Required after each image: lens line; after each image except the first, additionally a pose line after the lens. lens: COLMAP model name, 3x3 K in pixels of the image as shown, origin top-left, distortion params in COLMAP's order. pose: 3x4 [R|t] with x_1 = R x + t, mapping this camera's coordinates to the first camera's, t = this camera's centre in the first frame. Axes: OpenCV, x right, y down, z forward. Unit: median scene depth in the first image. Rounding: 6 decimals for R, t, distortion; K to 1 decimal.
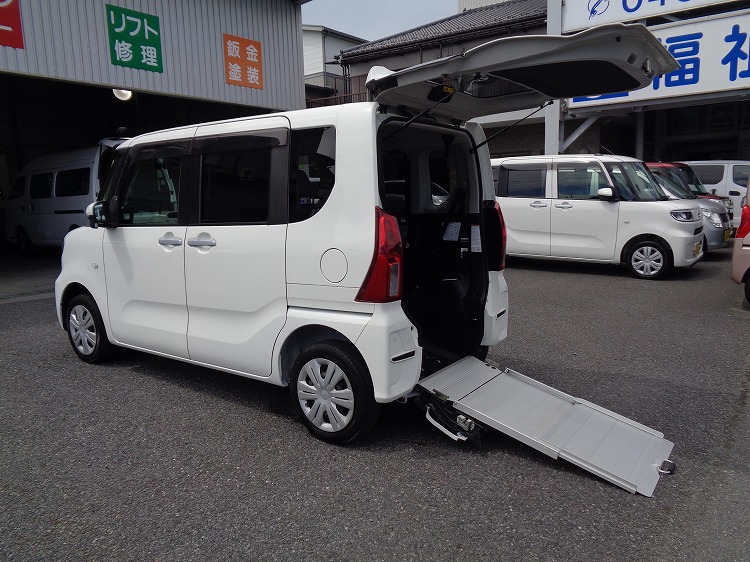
lens RADIAL K [[576.2, 0, 376.4], [0, 576.2, 278.1], [0, 0, 1]] dist [0.014427, -0.001991]
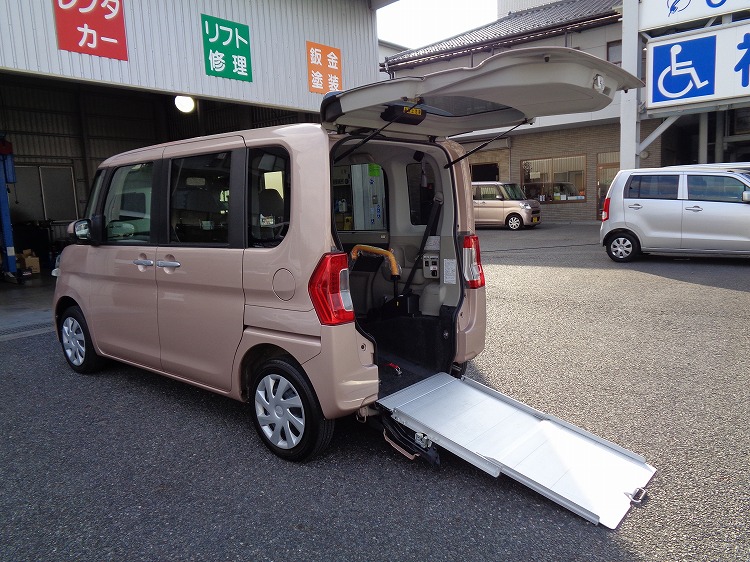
lens RADIAL K [[576.2, 0, 374.4], [0, 576.2, 279.6], [0, 0, 1]] dist [0.014427, -0.001991]
pose [[0.999257, -0.013550, -0.036082, -0.114167], [0.013142, 0.999847, -0.011520, -0.003788], [0.036233, 0.011038, 0.999282, 0.023943]]
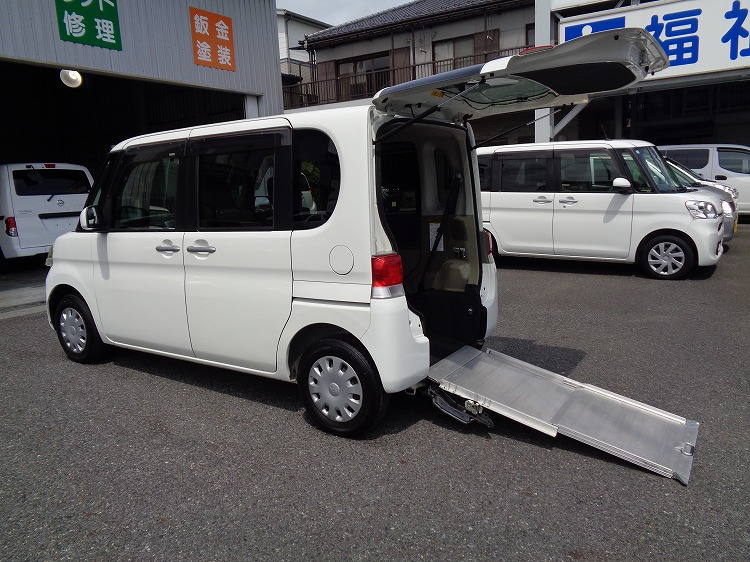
lens RADIAL K [[576.2, 0, 378.2], [0, 576.2, 277.3], [0, 0, 1]] dist [0.014427, -0.001991]
pose [[0.996859, -0.032310, 0.072302, -0.053001], [0.031418, 0.999416, 0.013446, -0.013994], [-0.072694, -0.011132, 0.997292, 0.091433]]
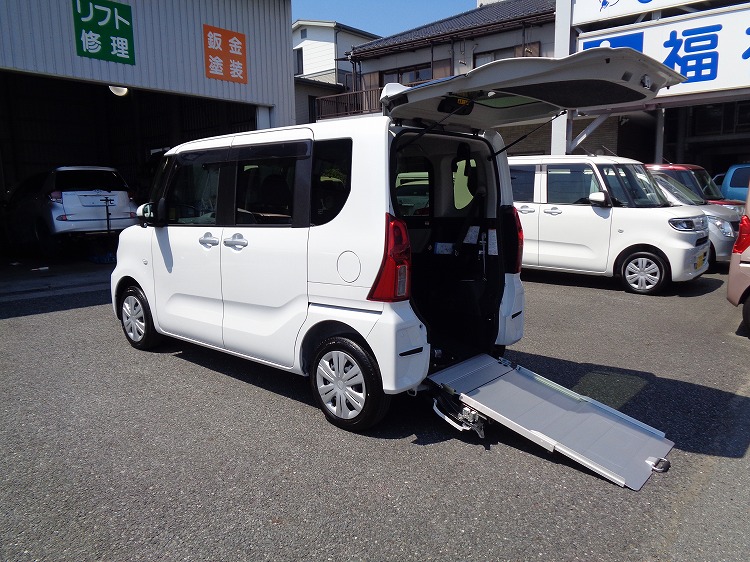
lens RADIAL K [[576.2, 0, 378.3], [0, 576.2, 280.0], [0, 0, 1]] dist [0.014427, -0.001991]
pose [[0.999032, 0.017493, -0.040356, 0.065181], [-0.017332, 0.999840, 0.004314, -0.011929], [0.040426, -0.003610, 0.999176, 0.057257]]
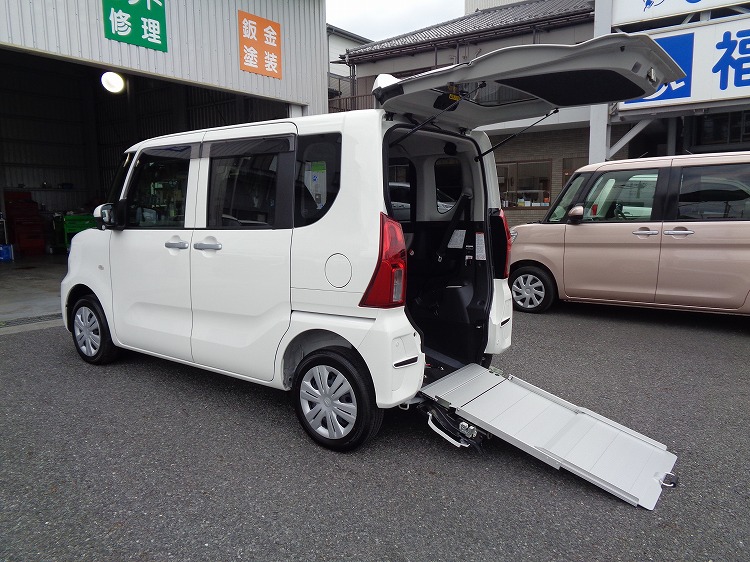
lens RADIAL K [[576.2, 0, 375.5], [0, 576.2, 276.4], [0, 0, 1]] dist [0.014427, -0.001991]
pose [[0.999580, 0.011800, 0.026453, -0.078805], [-0.011316, 0.999767, -0.018394, -0.020439], [-0.026664, 0.018087, 0.999481, 0.151154]]
